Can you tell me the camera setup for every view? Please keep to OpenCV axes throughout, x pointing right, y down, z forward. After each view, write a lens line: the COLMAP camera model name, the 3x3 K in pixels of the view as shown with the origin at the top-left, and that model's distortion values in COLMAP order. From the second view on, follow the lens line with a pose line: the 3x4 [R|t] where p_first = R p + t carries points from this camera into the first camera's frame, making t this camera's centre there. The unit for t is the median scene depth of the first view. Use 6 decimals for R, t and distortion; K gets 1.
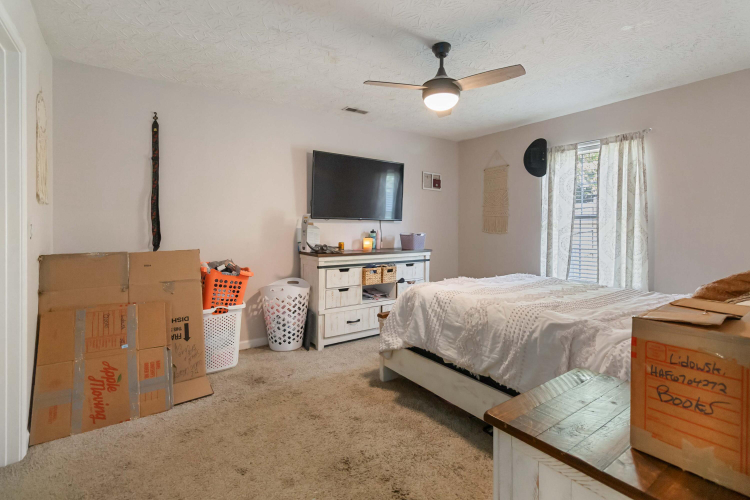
lens RADIAL K [[352.3, 0, 374.6], [0, 352.3, 228.4], [0, 0, 1]] dist [0.001293, 0.000695]
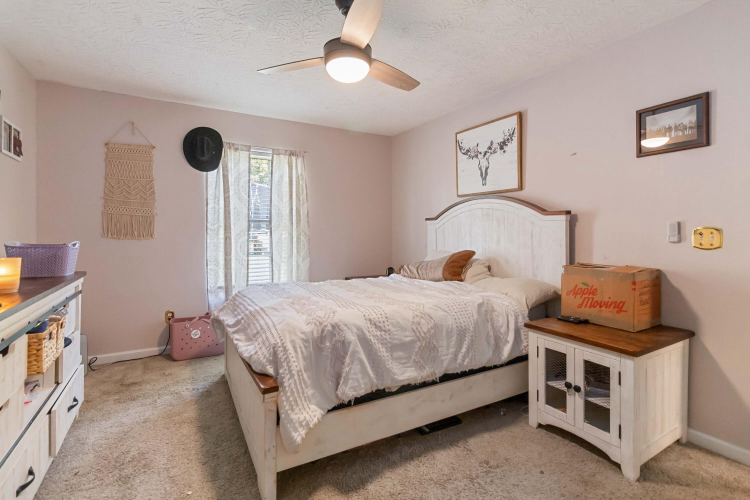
lens RADIAL K [[352.3, 0, 374.6], [0, 352.3, 228.4], [0, 0, 1]] dist [0.001293, 0.000695]
pose [[0.095848, 0.004465, 0.995386, -0.408144], [0.002985, 0.999984, -0.004773, -0.004082], [-0.995392, 0.003429, 0.095833, 0.606817]]
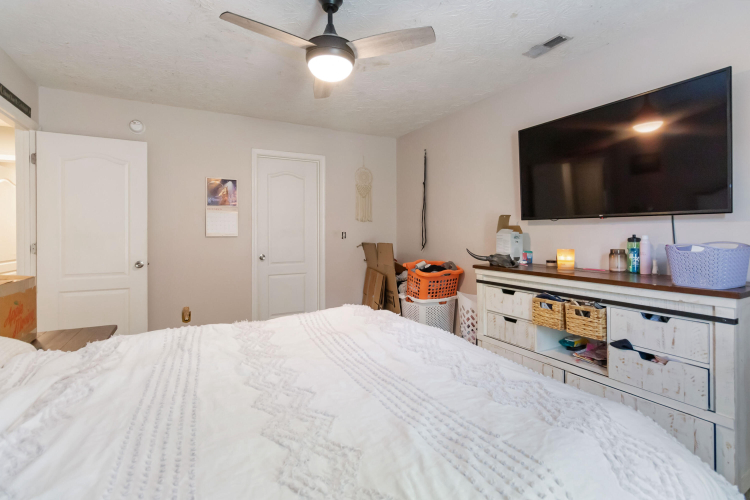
lens RADIAL K [[373.2, 0, 377.6], [0, 373.2, 235.5], [0, 0, 1]] dist [0.000046, -0.000093]
pose [[-0.155742, 0.004139, -0.987789, 0.693252], [0.004330, 0.999984, 0.003507, 0.001174], [0.987788, -0.003731, -0.155757, 0.854582]]
